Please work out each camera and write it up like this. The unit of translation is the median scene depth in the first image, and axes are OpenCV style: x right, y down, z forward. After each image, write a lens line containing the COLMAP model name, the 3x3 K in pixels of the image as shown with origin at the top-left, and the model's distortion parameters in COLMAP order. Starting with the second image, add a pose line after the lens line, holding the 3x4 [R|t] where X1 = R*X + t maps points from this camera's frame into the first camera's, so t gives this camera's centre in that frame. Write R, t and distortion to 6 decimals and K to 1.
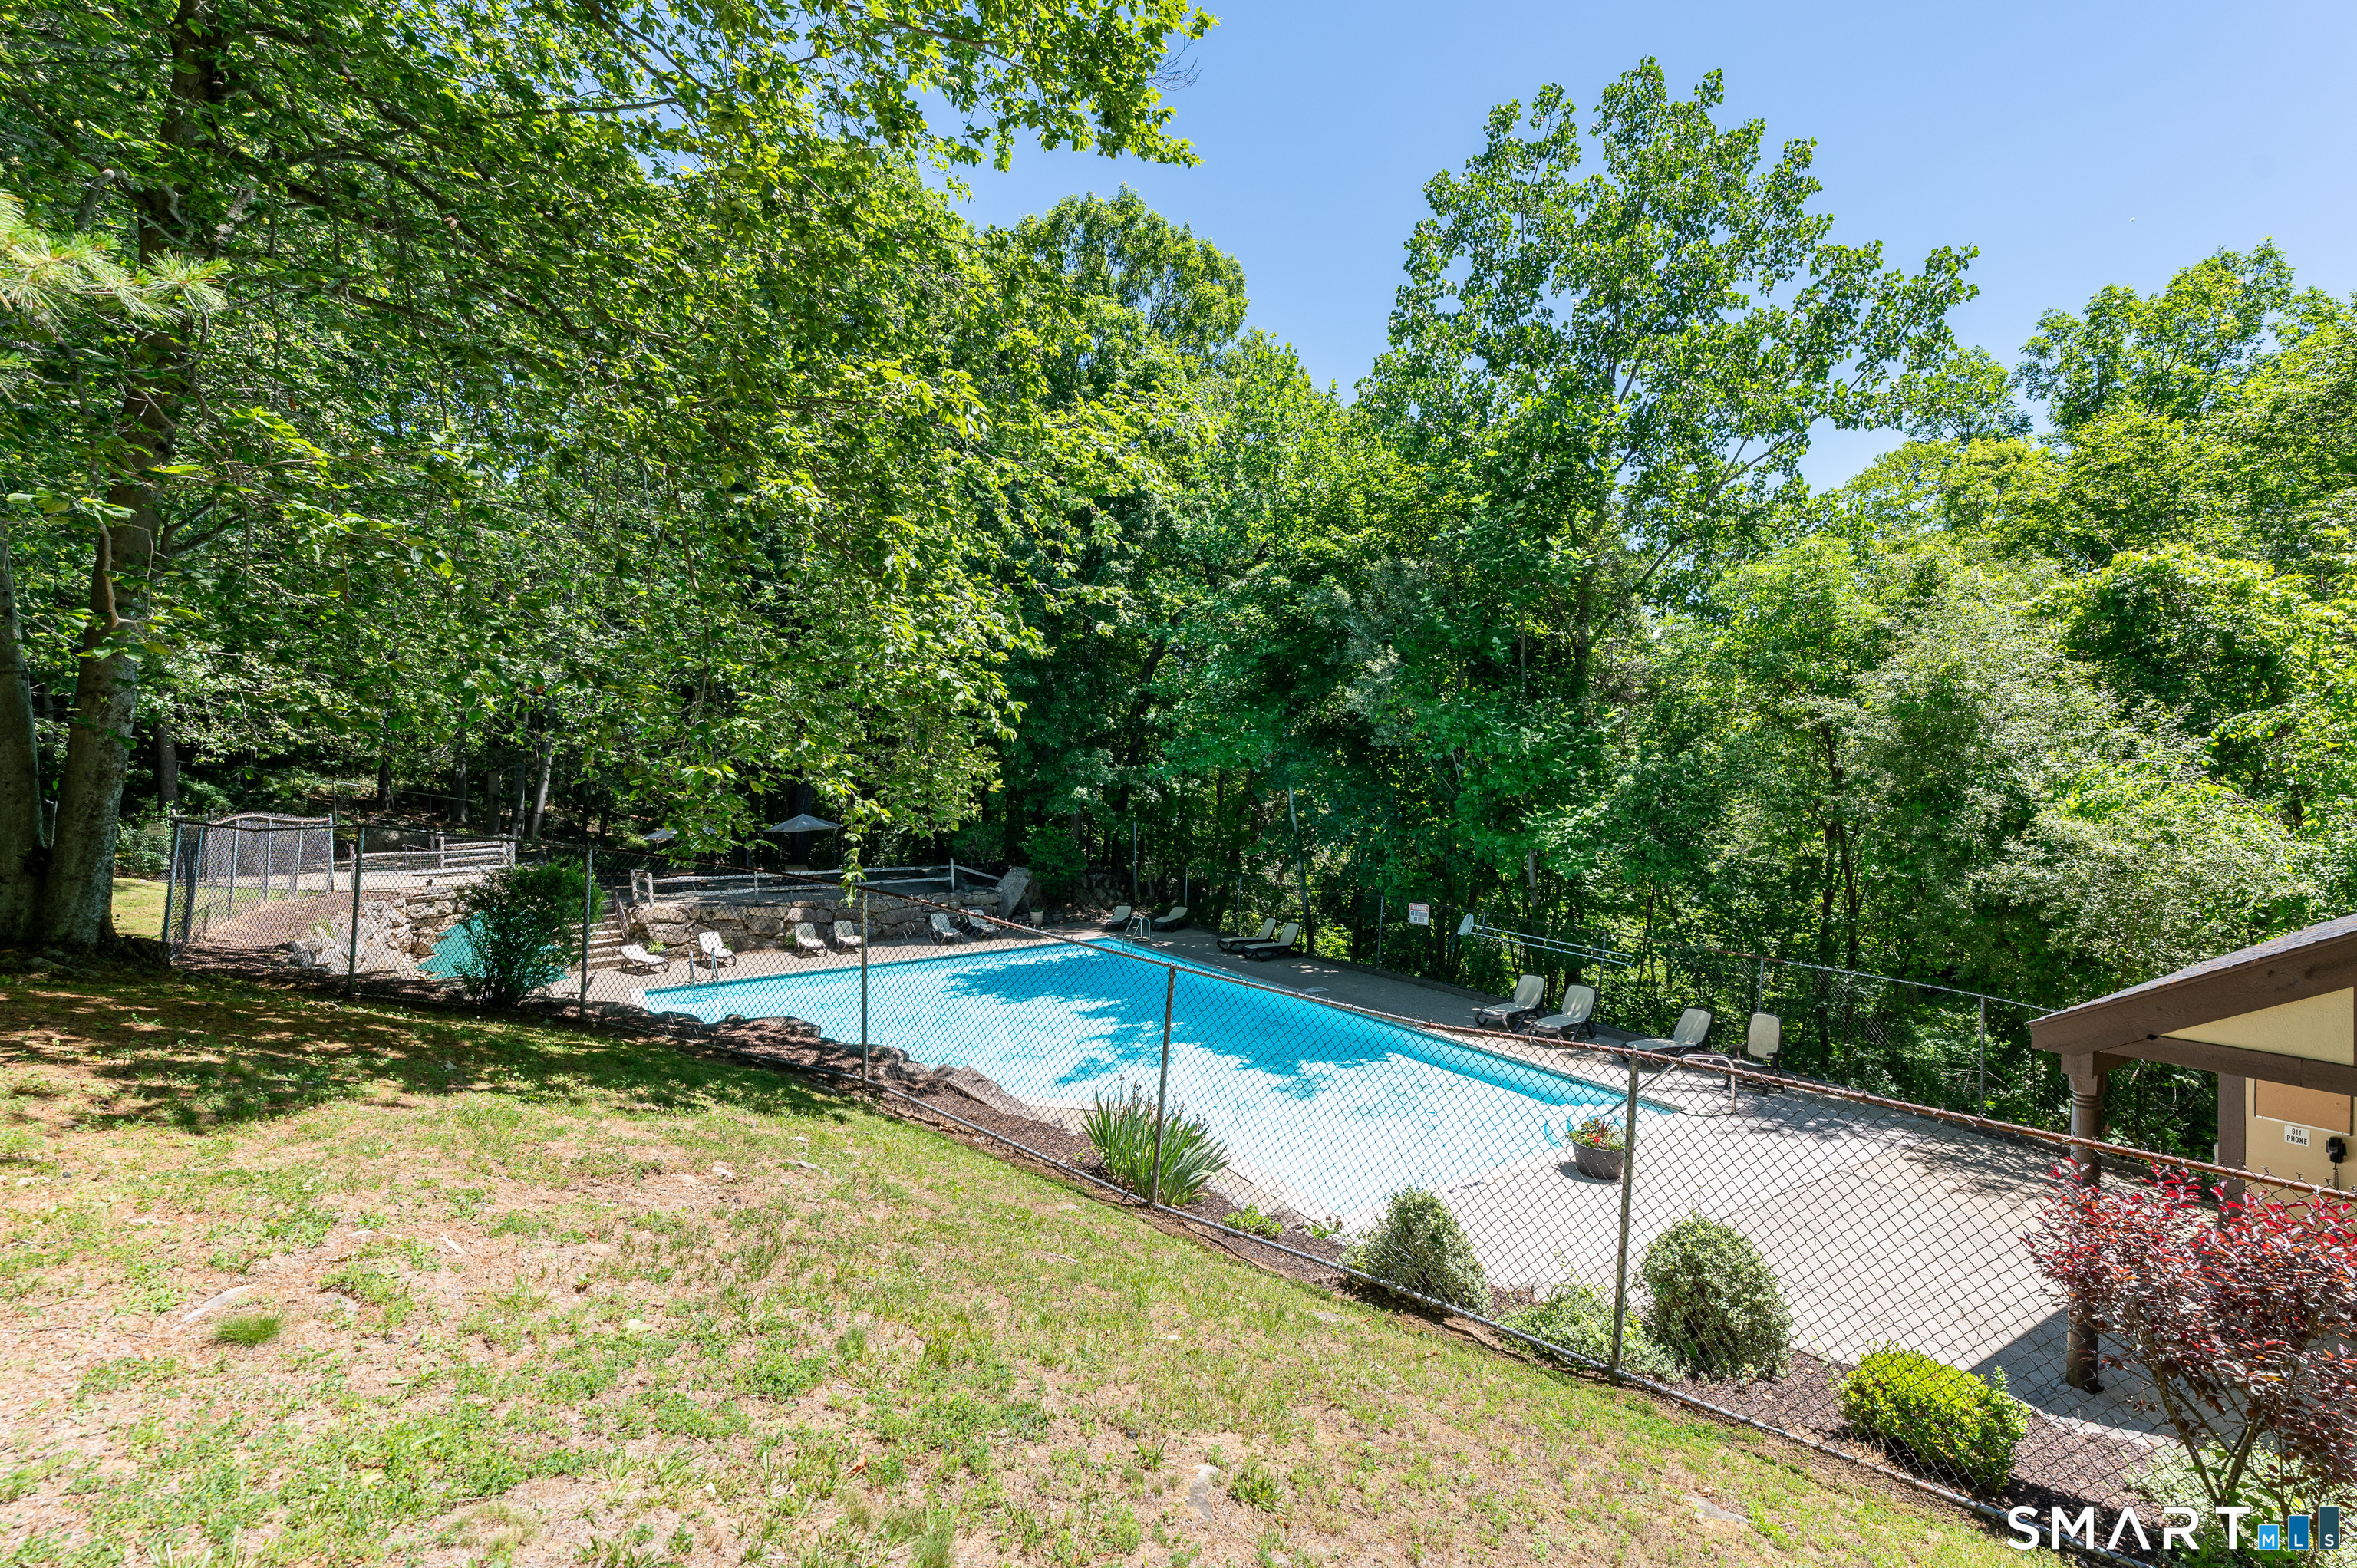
lens RADIAL K [[988.9, 0, 1175.0], [0, 988.9, 781.2], [0, 0, 1]] dist [0.001256, -0.000020]
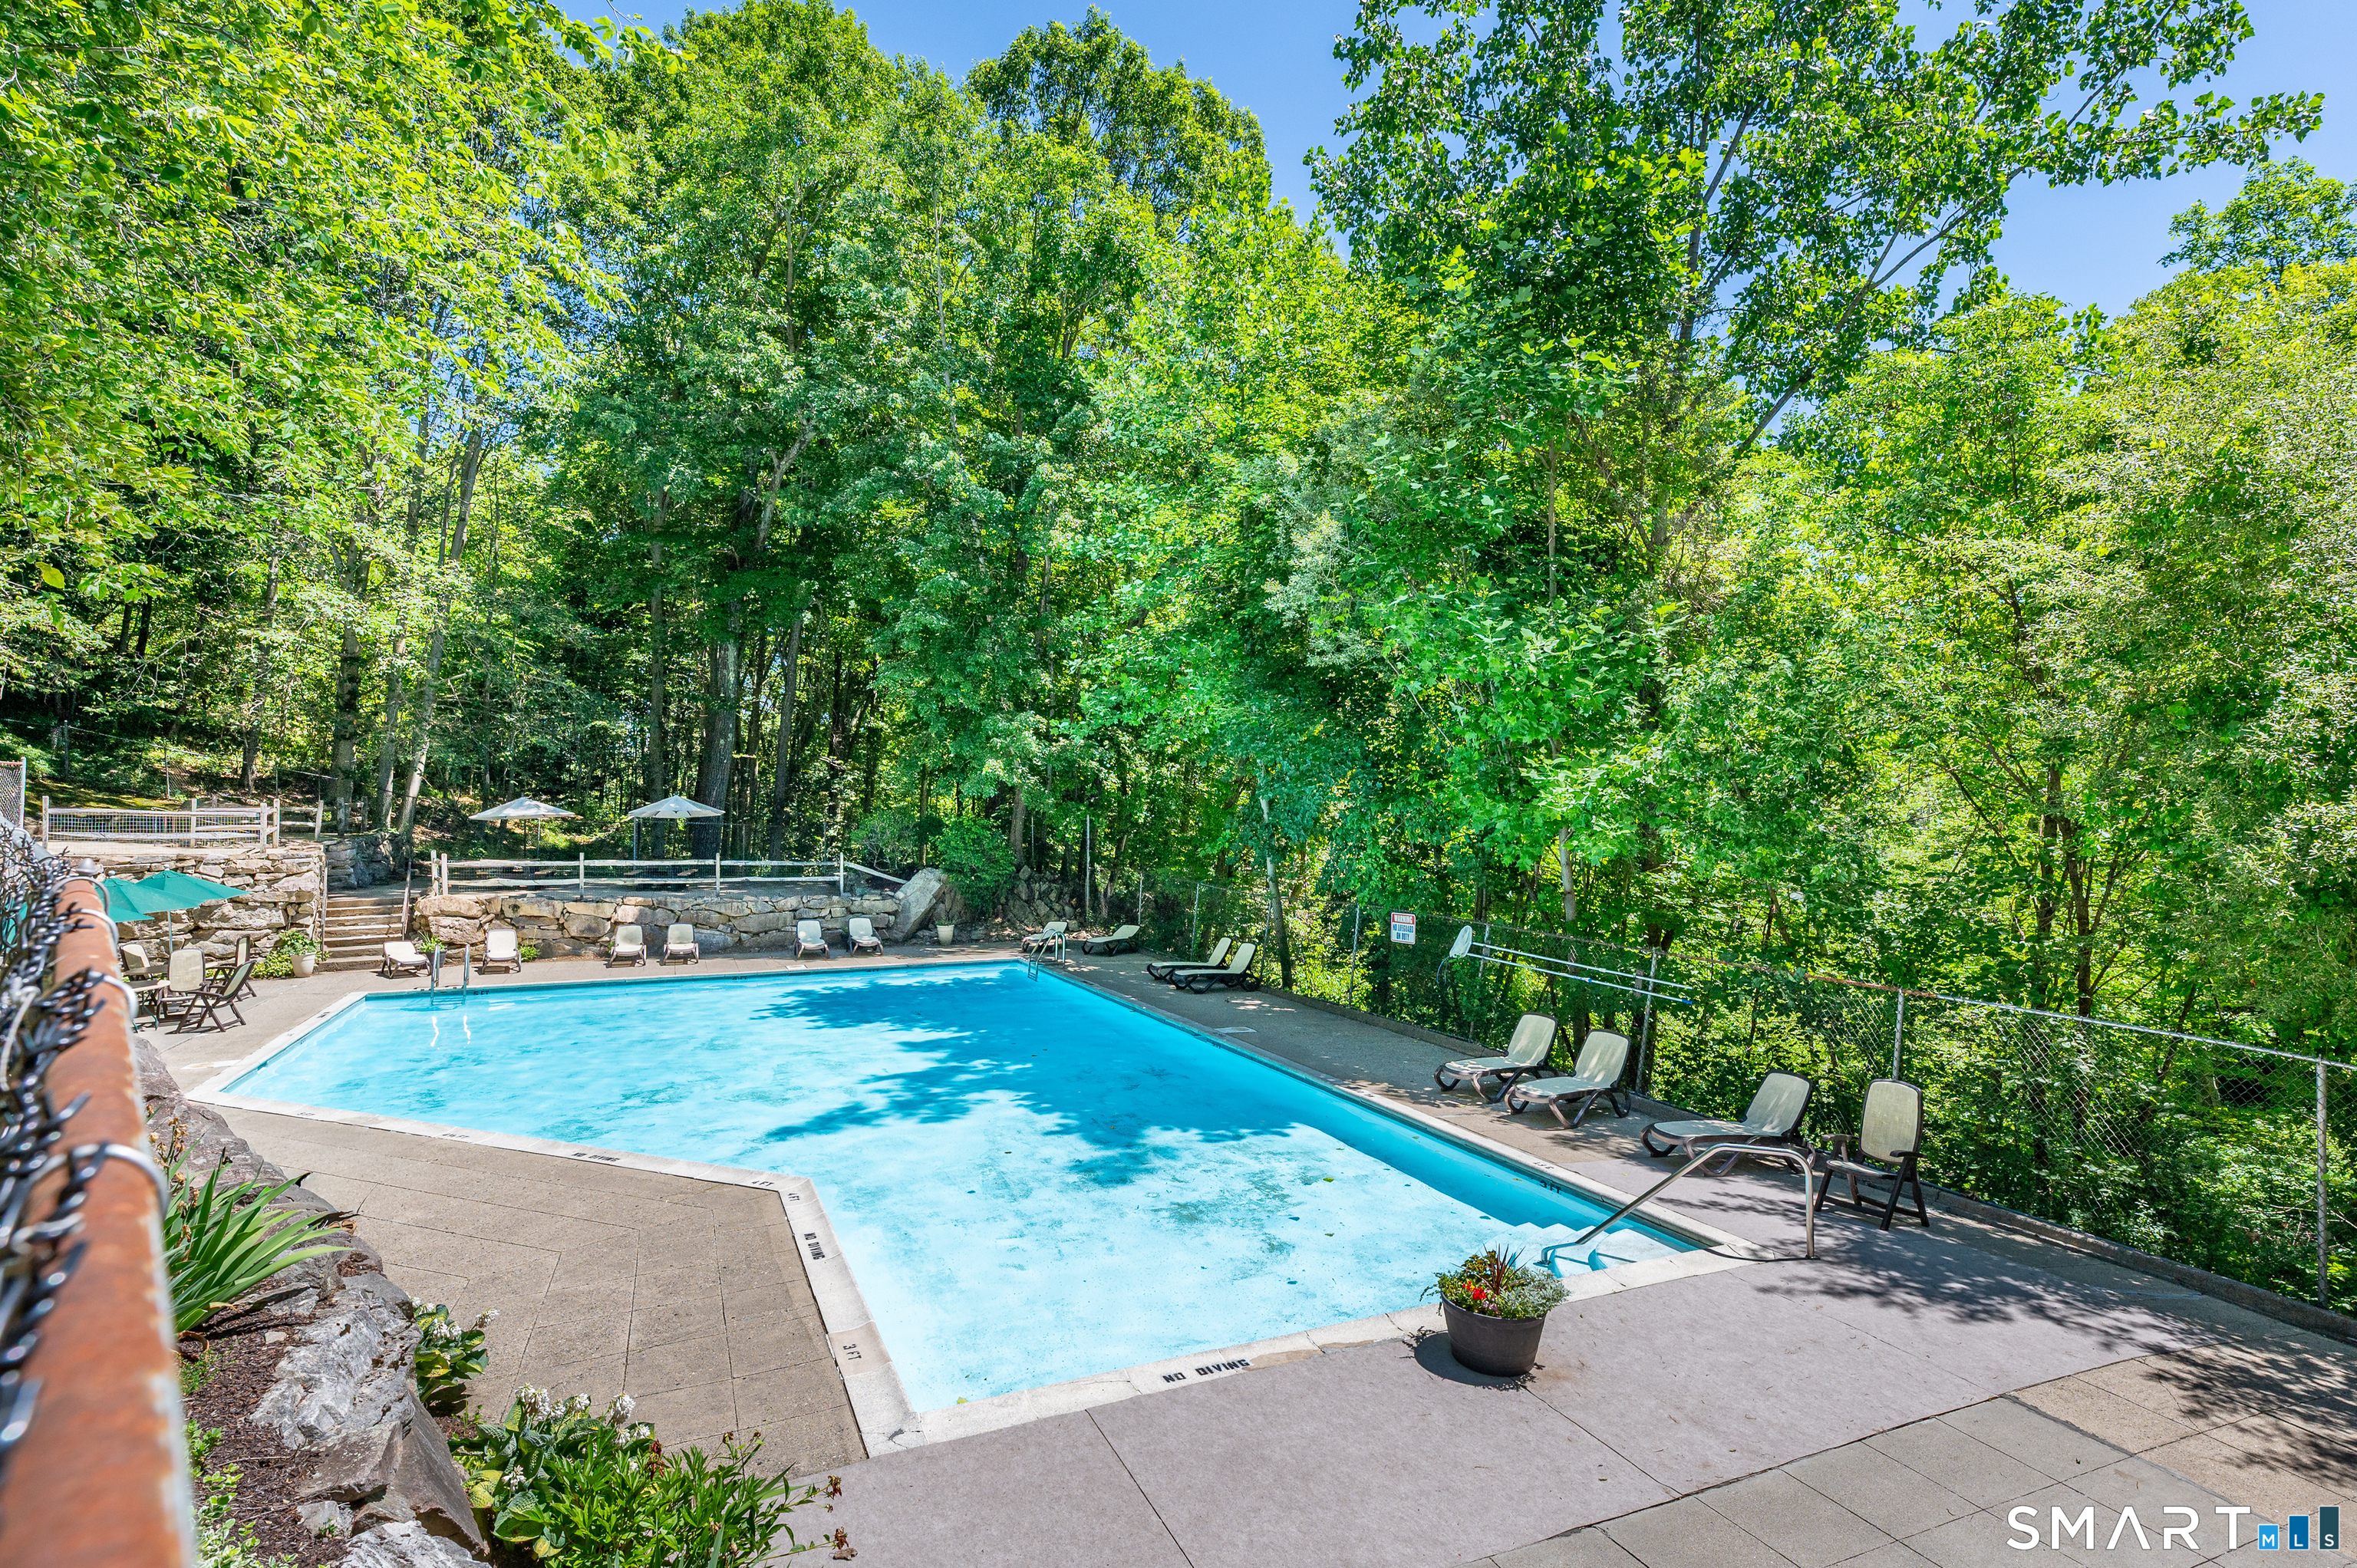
lens RADIAL K [[1101.6, 0, 1182.1], [0, 1101.6, 784.6], [0, 0, 1]] dist [-0.000182, 0.000816]
pose [[0.993199, 0.018069, -0.115015, 0.201481], [-0.022751, 0.998960, -0.039522, 0.076404], [0.114181, 0.041870, 0.992577, 0.245526]]
